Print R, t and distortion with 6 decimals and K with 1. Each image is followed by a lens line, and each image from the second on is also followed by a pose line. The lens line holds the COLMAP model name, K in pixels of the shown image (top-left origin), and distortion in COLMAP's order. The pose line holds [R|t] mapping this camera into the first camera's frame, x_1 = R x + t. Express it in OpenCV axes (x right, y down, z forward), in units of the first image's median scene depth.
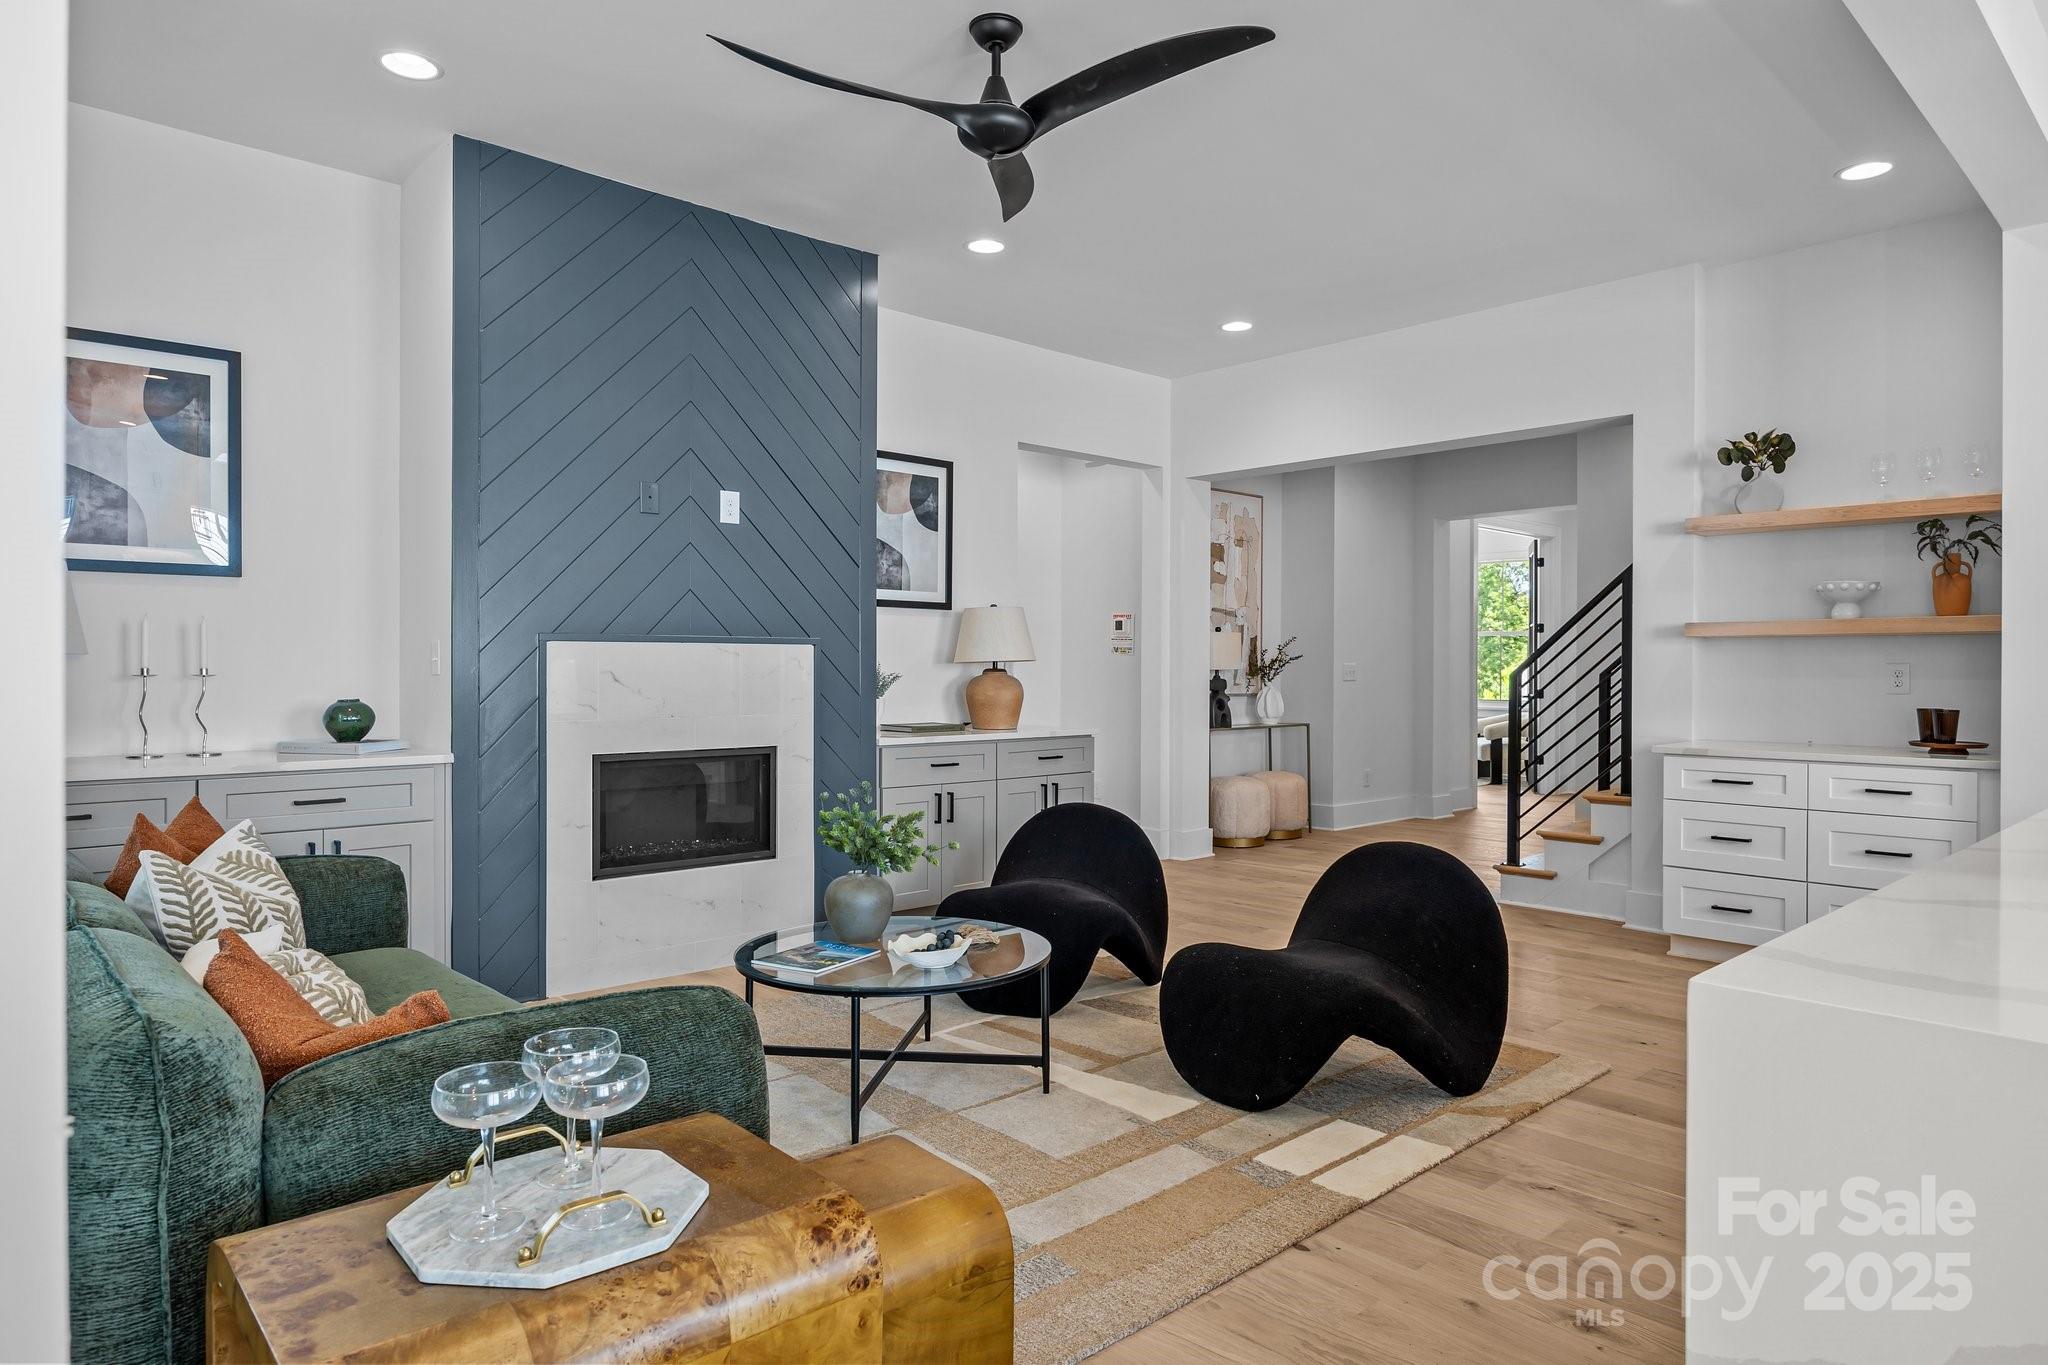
lens RADIAL K [[1204.3, 0, 1038.6], [0, 1204.3, 681.4], [0, 0, 1]] dist [-0.022064, 0.002104]
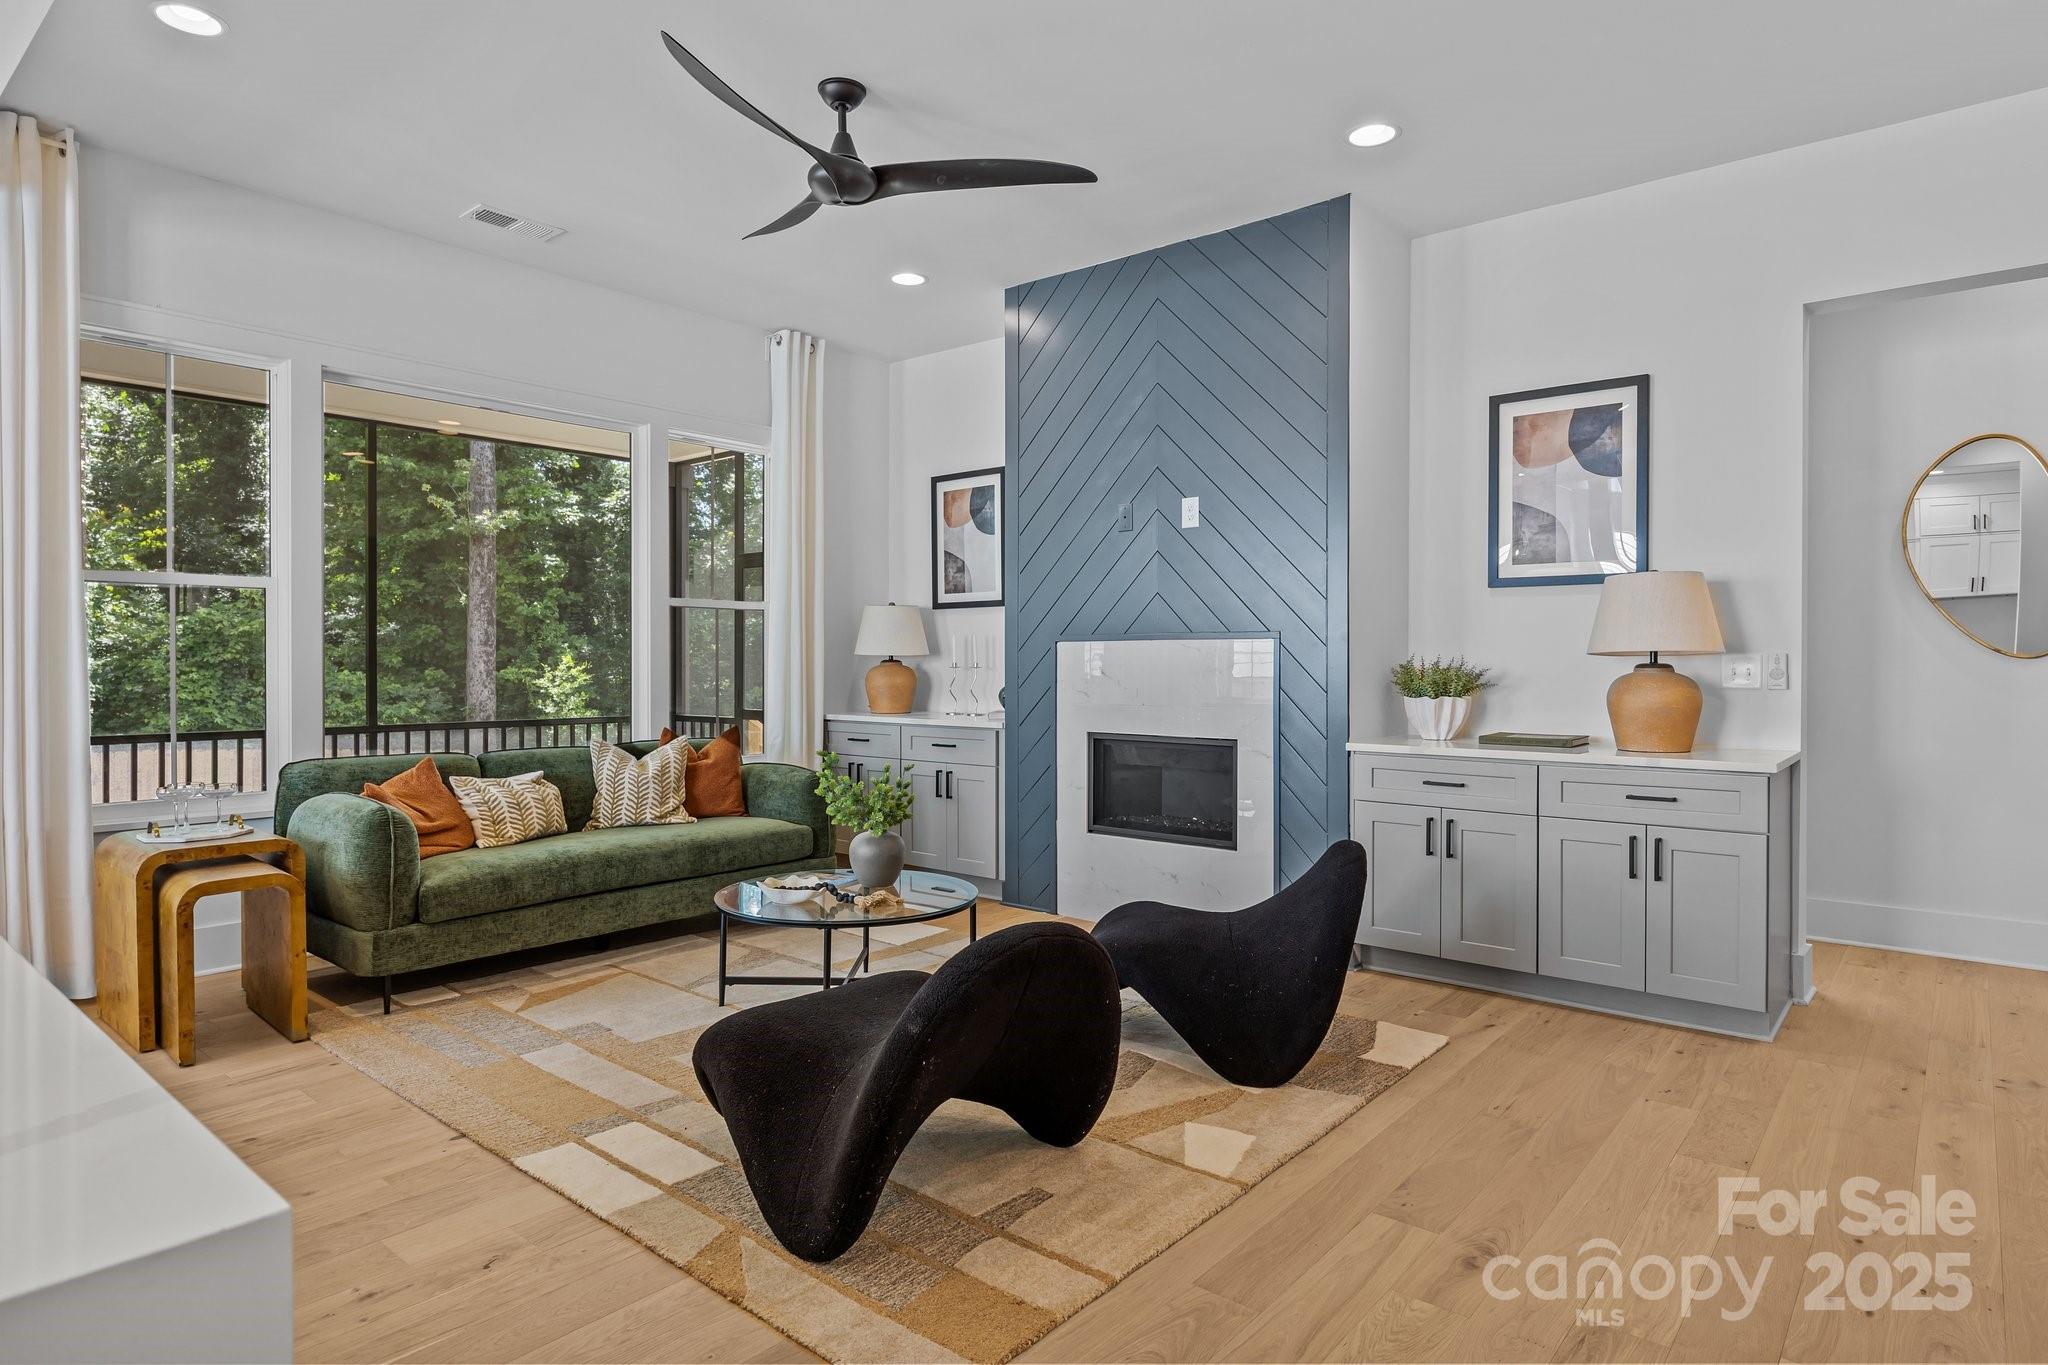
lens RADIAL K [[1130.6, 0, 1027.0], [0, 1130.6, 686.7], [0, 0, 1]] dist [-0.003645, -0.000731]
pose [[0.119928, 0.022837, -0.992520, 0.577167], [-0.010096, 0.999712, 0.021783, -0.008033], [0.992731, 0.007408, 0.120124, 0.581253]]
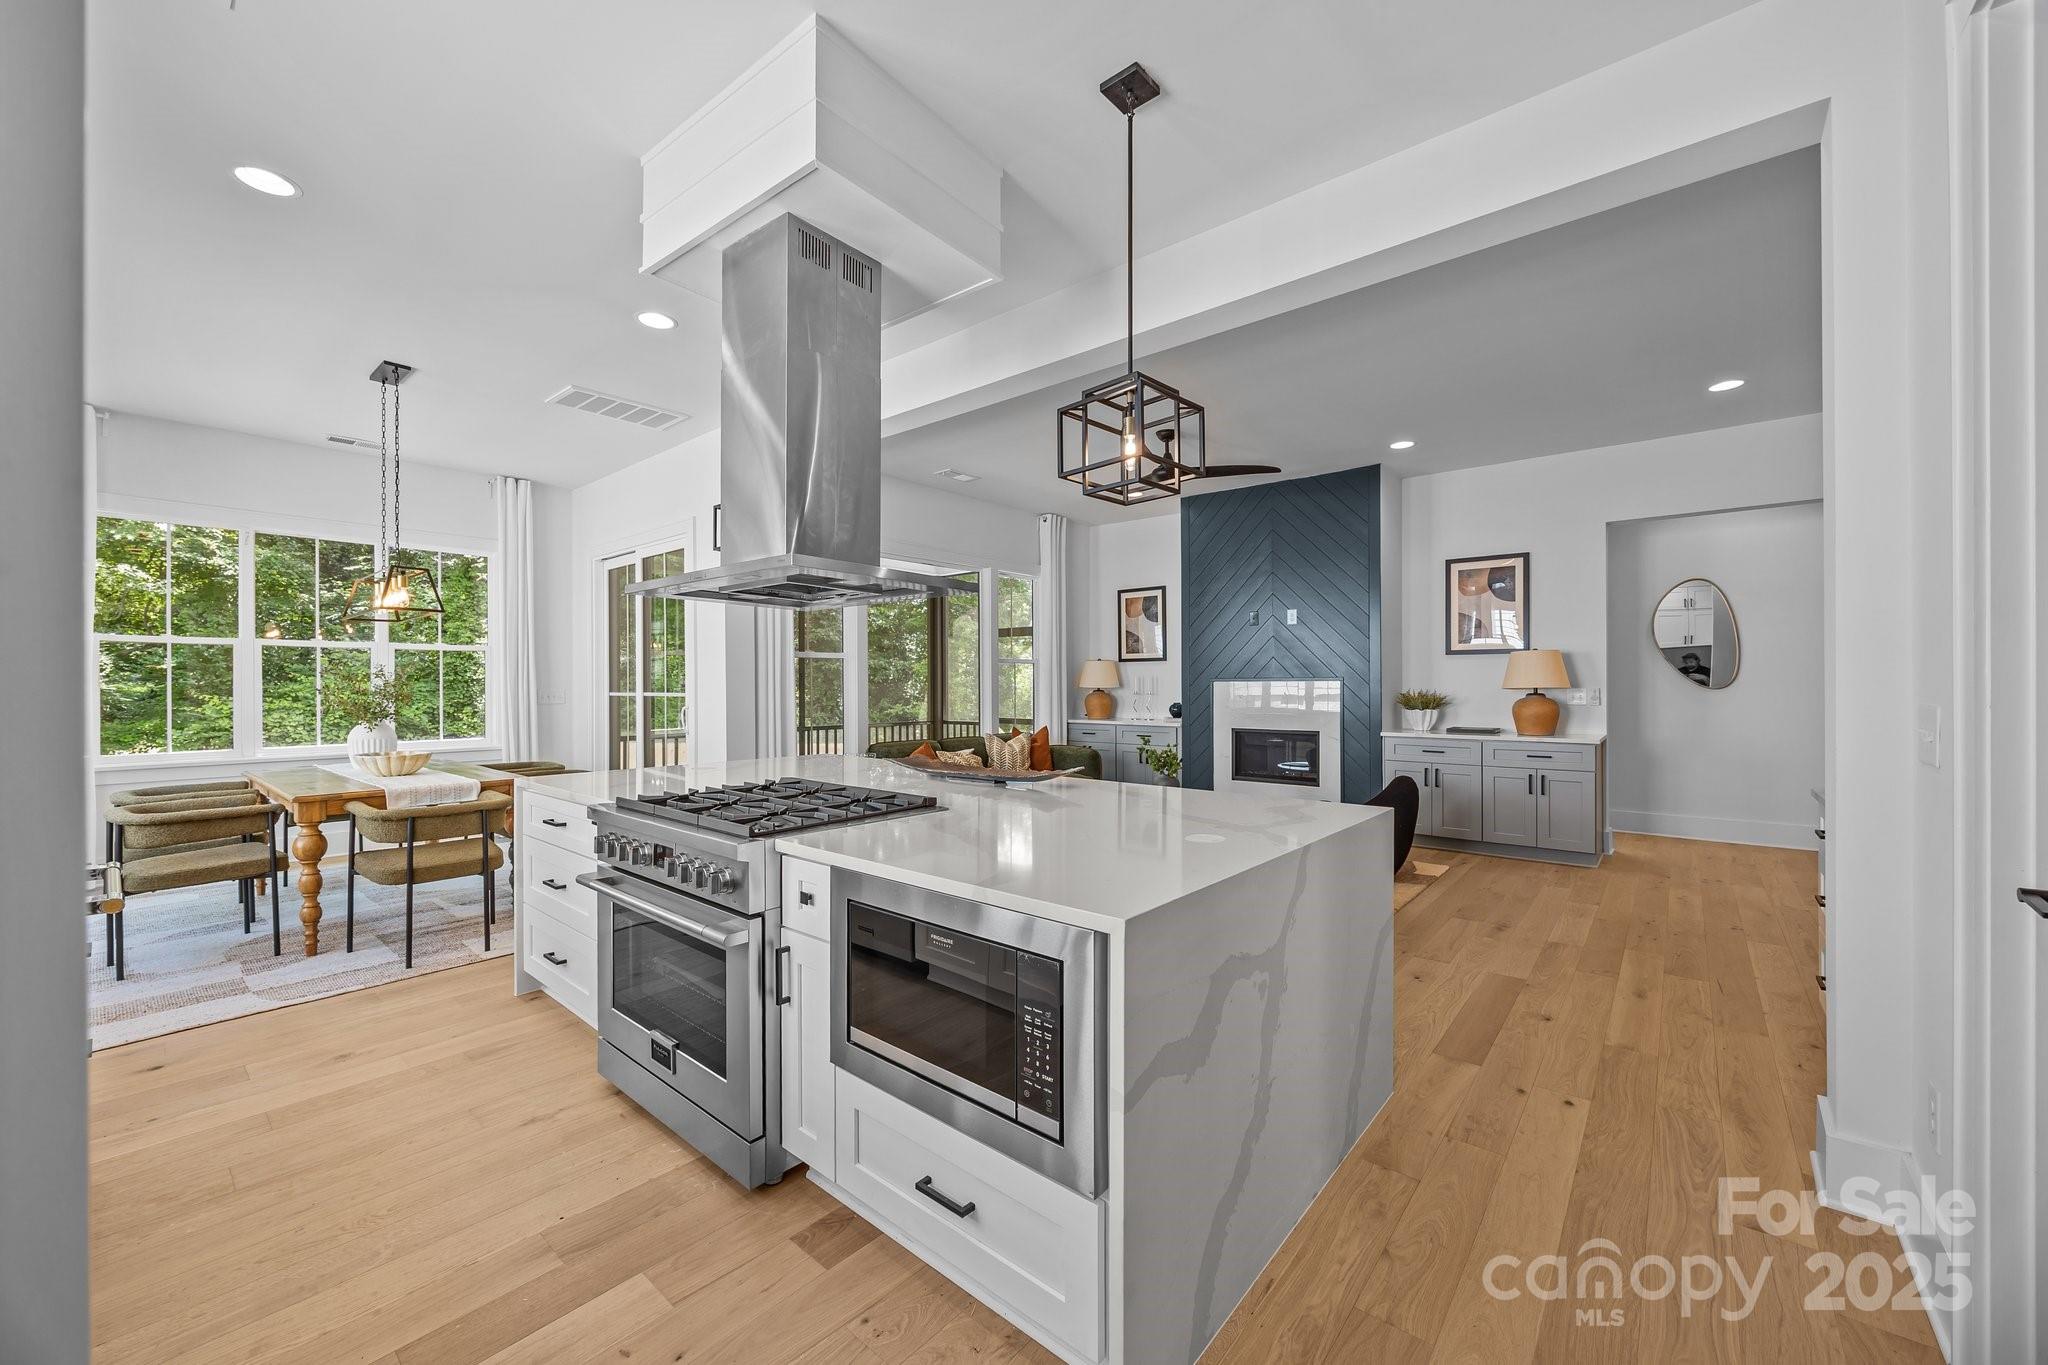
lens RADIAL K [[786.4, 0, 1023.6], [0, 786.4, 696.0], [0, 0, 1]] dist [-0.002666, -0.000425]
pose [[0.118489, 0.016521, -0.992818, 0.845418], [-0.005162, 0.999858, 0.016022, -0.019745], [0.992942, 0.003226, 0.118557, 0.288209]]
